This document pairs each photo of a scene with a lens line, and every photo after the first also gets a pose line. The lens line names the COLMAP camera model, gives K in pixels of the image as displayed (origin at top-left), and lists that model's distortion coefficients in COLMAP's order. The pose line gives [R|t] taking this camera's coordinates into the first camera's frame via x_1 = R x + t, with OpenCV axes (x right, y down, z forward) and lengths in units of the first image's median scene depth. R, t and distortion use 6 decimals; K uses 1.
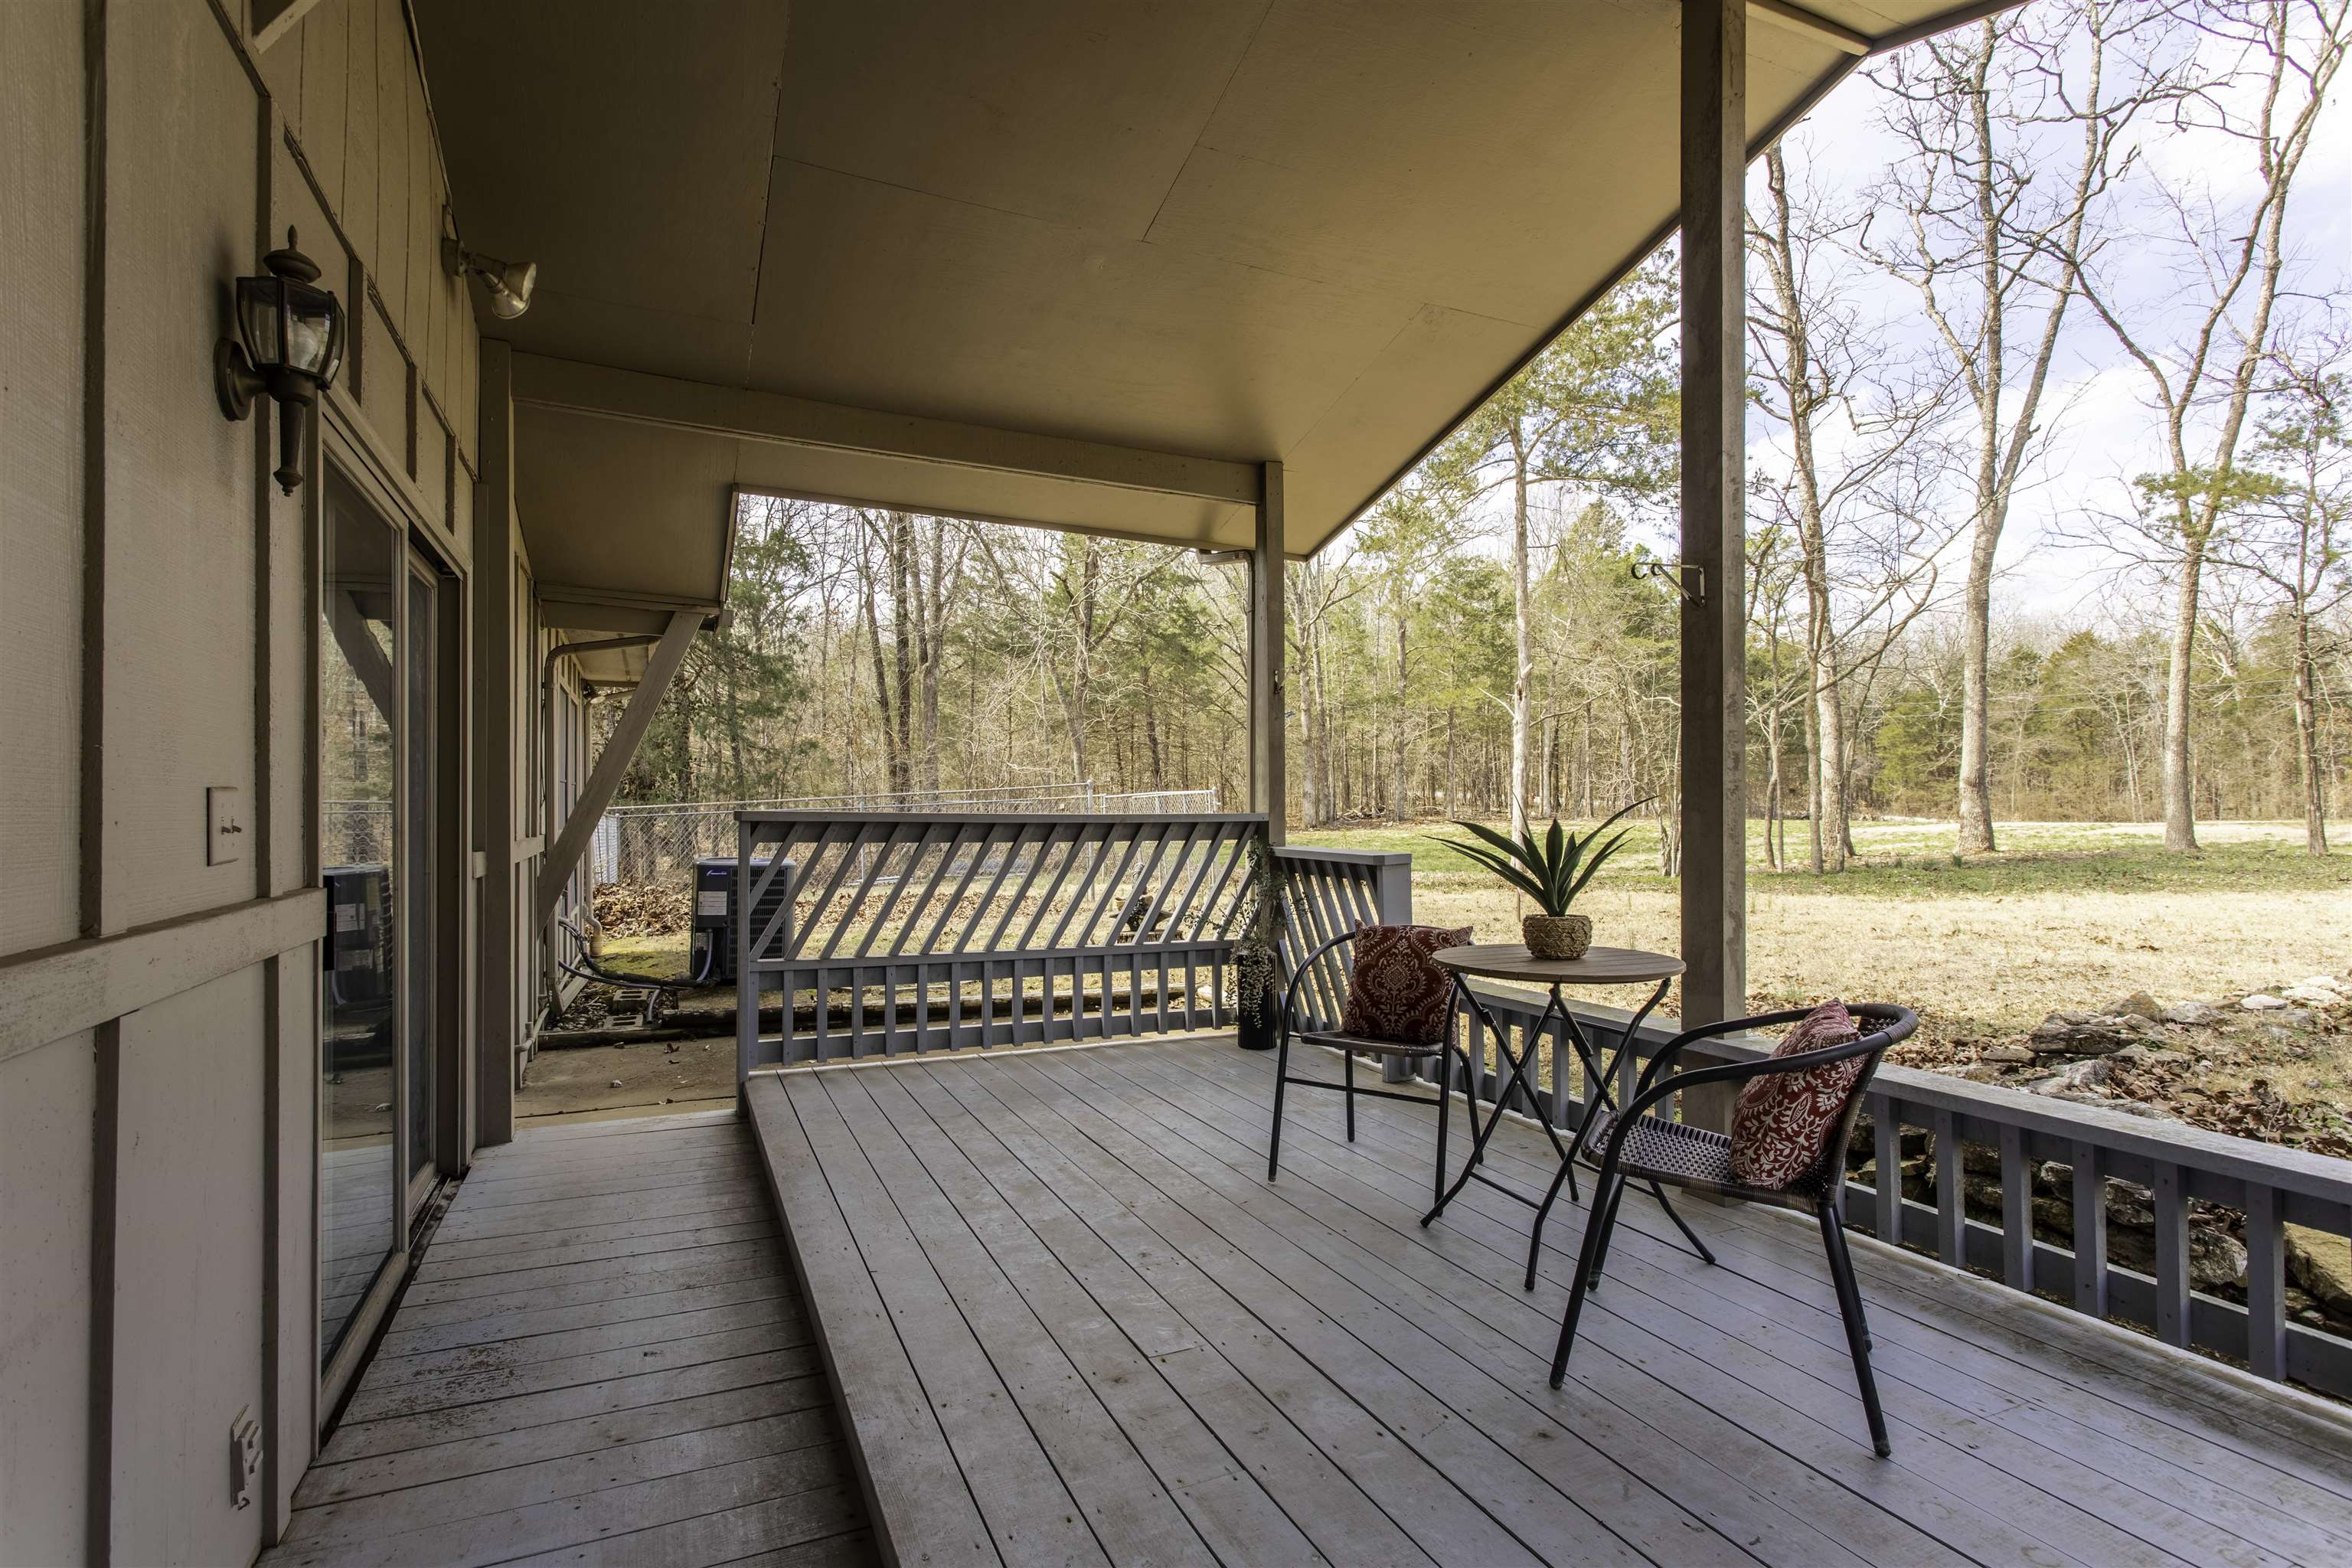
lens RADIAL K [[1136.8, 0, 1176.0], [0, 1136.8, 784.0], [0, 0, 1]] dist [0.002156, 0.000631]
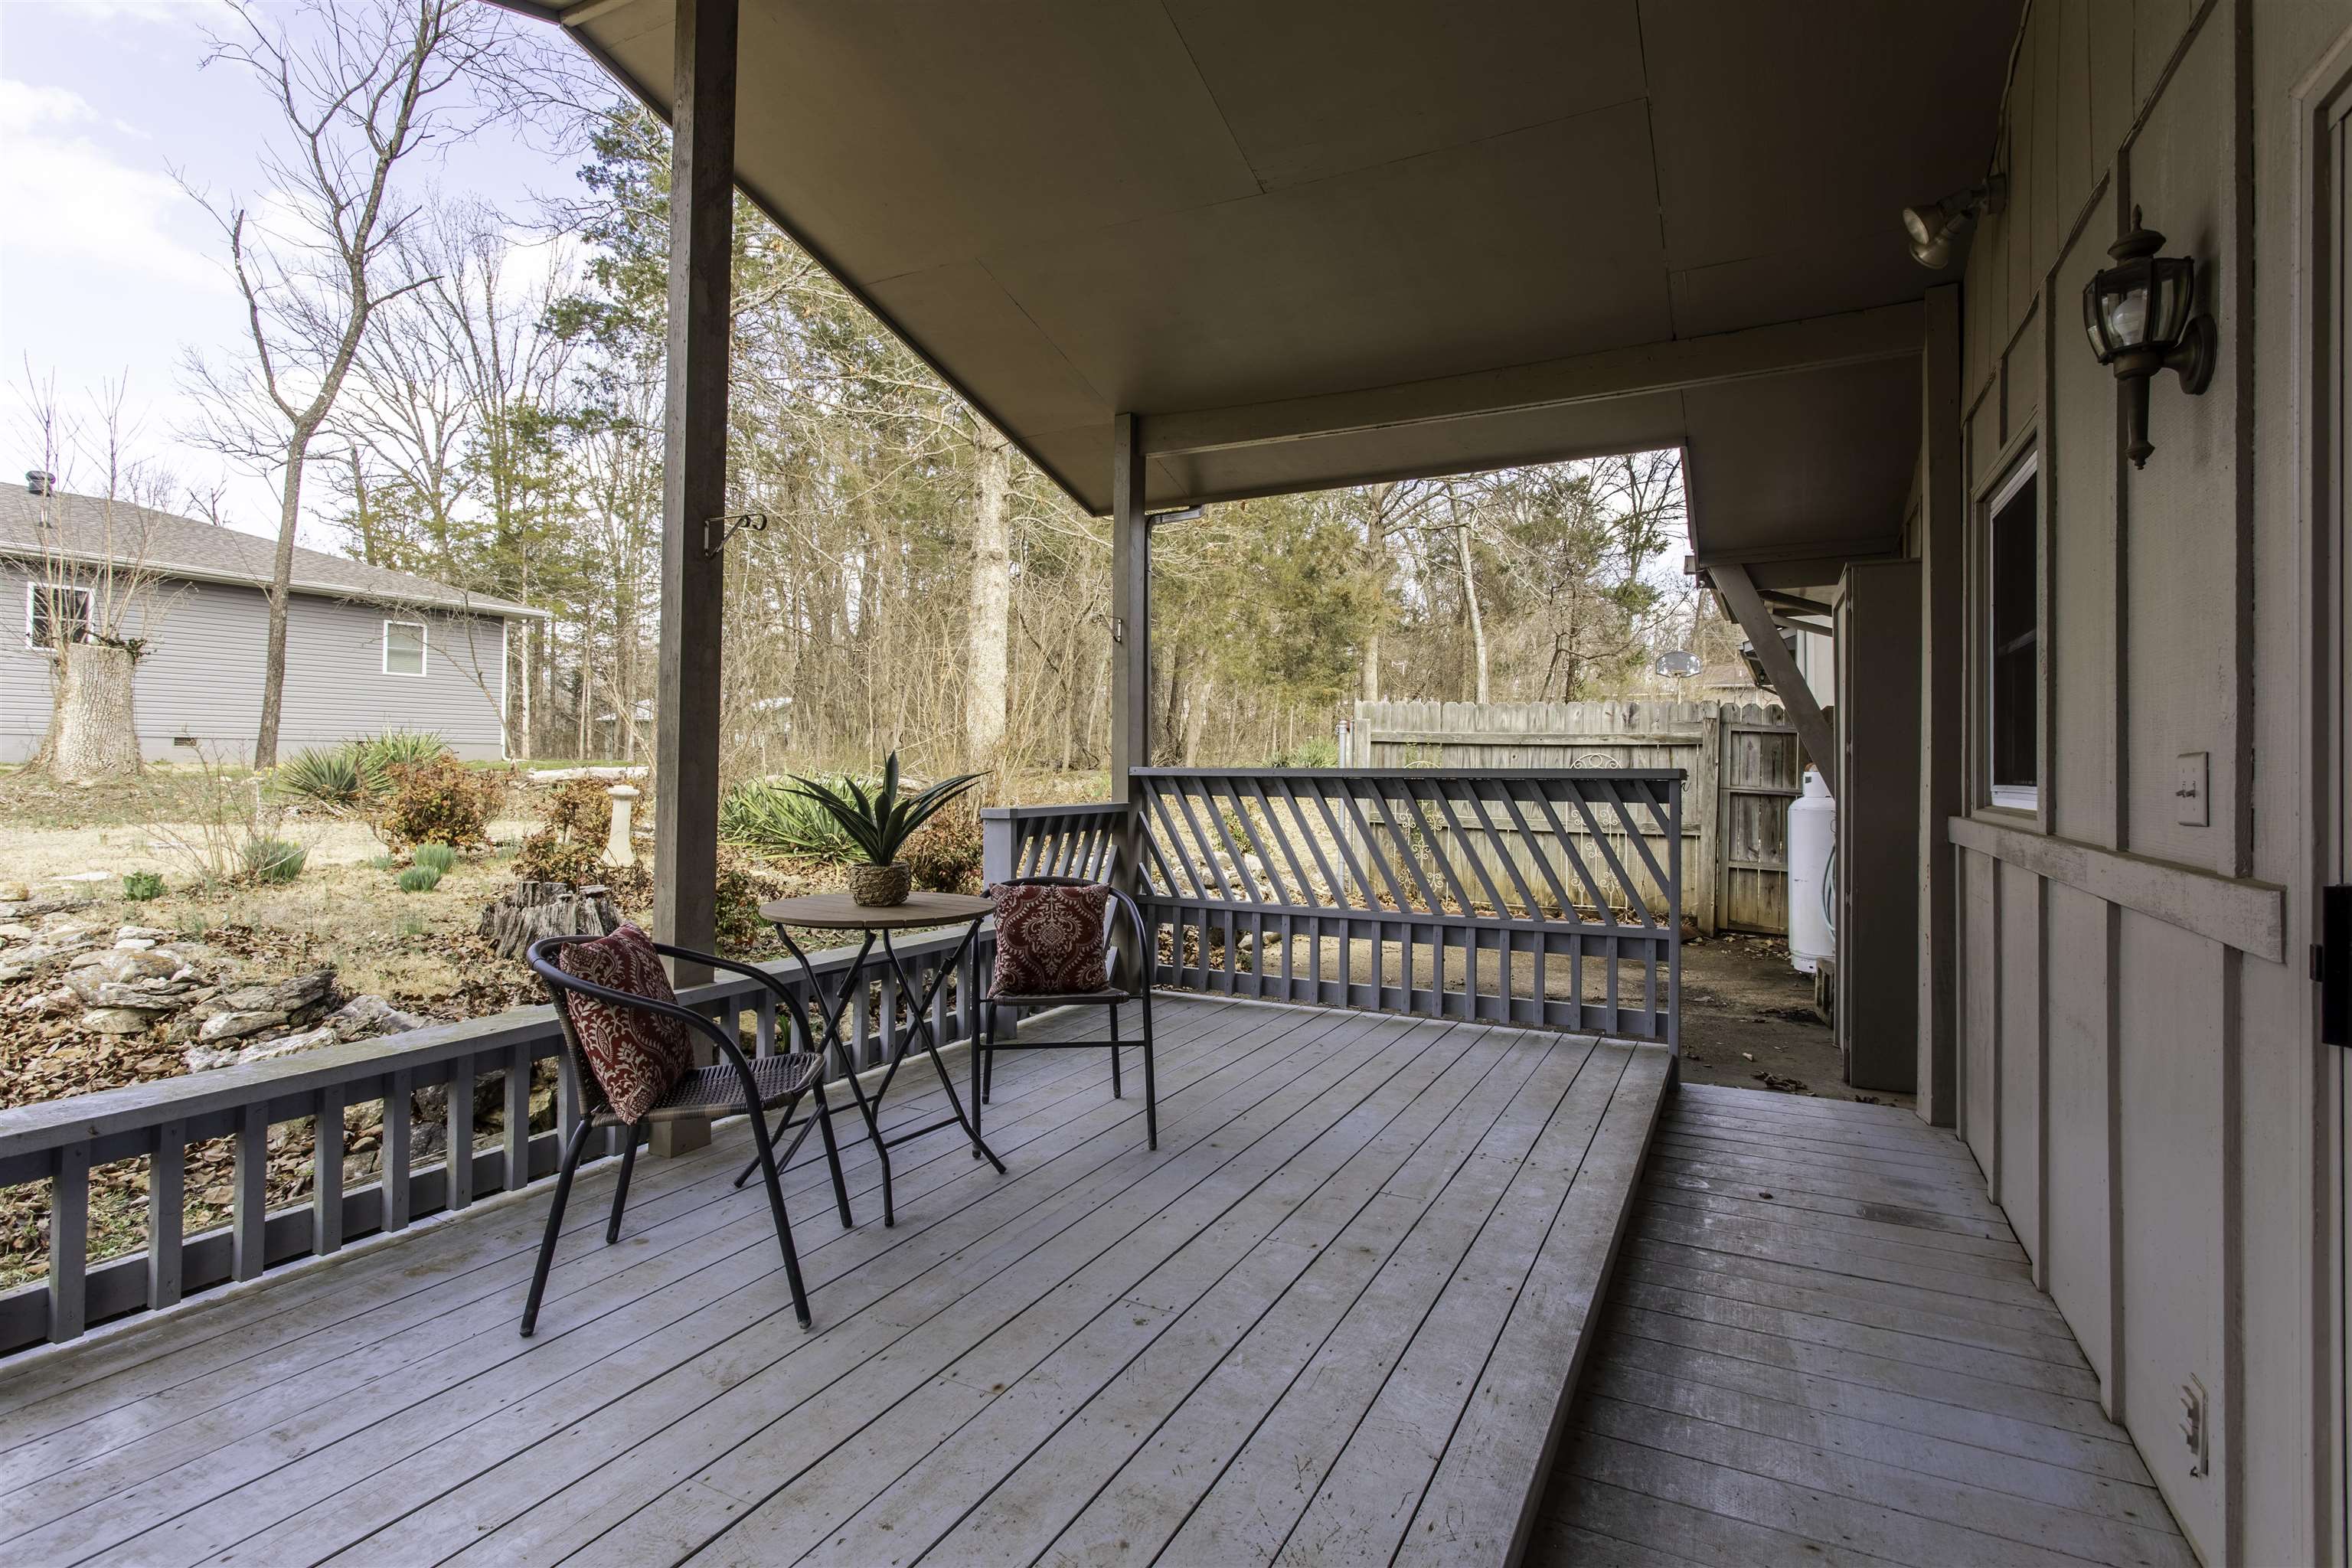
lens RADIAL K [[1154.4, 0, 1183.8], [0, 1154.4, 776.0], [0, 0, 1]] dist [-0.000090, 0.000673]
pose [[-0.625091, -0.007356, 0.780517, -0.820059], [-0.023510, 0.999679, -0.009407, 0.052196], [-0.780198, -0.024231, -0.625064, 1.821400]]
